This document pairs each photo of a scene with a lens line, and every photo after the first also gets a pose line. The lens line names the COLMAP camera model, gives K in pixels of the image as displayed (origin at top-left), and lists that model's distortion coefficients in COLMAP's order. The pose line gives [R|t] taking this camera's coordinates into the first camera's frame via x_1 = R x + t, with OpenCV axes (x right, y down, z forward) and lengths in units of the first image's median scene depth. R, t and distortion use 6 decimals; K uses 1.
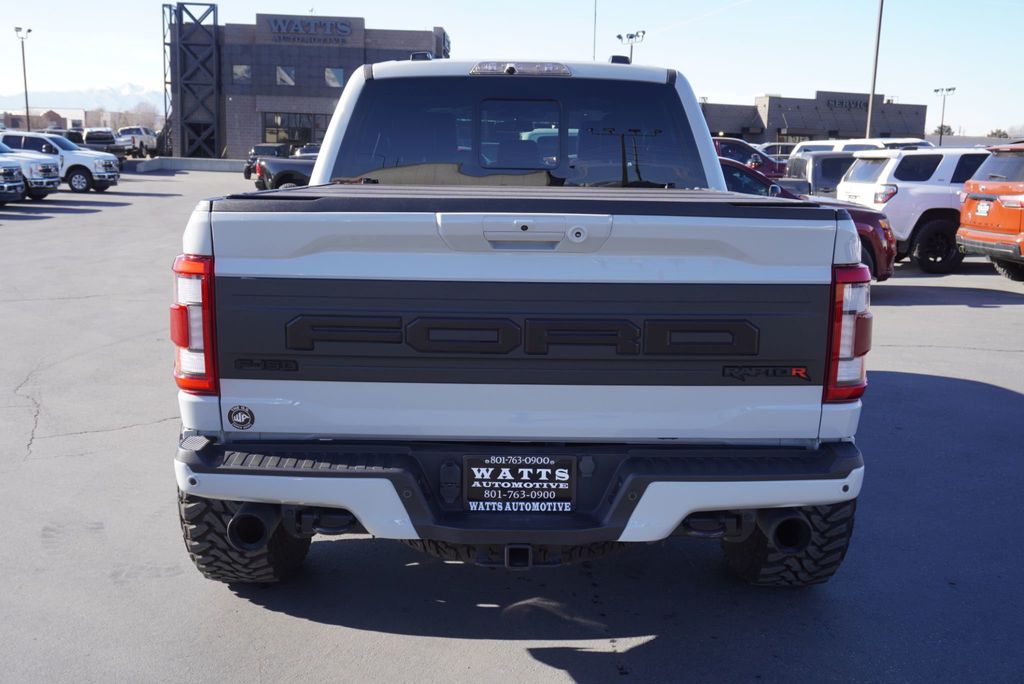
lens RADIAL K [[1017.3, 0, 512.3], [0, 1017.3, 356.2], [0, 0, 1]] dist [0.004520, 0.210074]
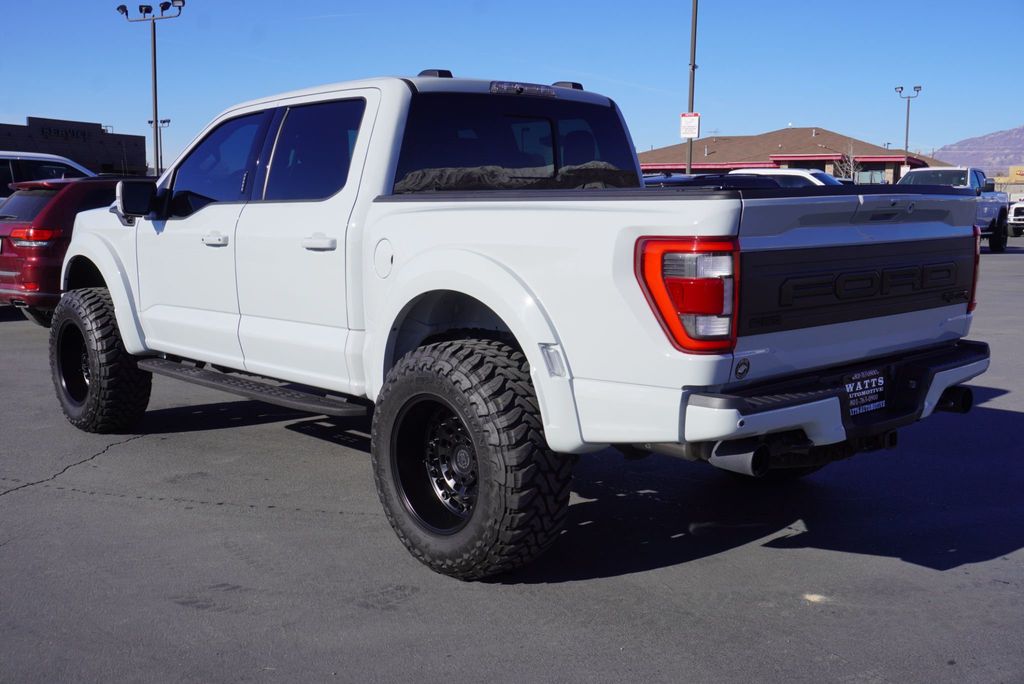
lens RADIAL K [[1087.9, 0, 512.0], [0, 1087.9, 342.0], [0, 0, 1]] dist [0.011530, 0.016912]
pose [[0.741103, -0.109540, 0.662395, -1.317140], [0.144426, 0.989513, 0.002048, -0.013471], [-0.655673, 0.094149, 0.749152, 0.201958]]
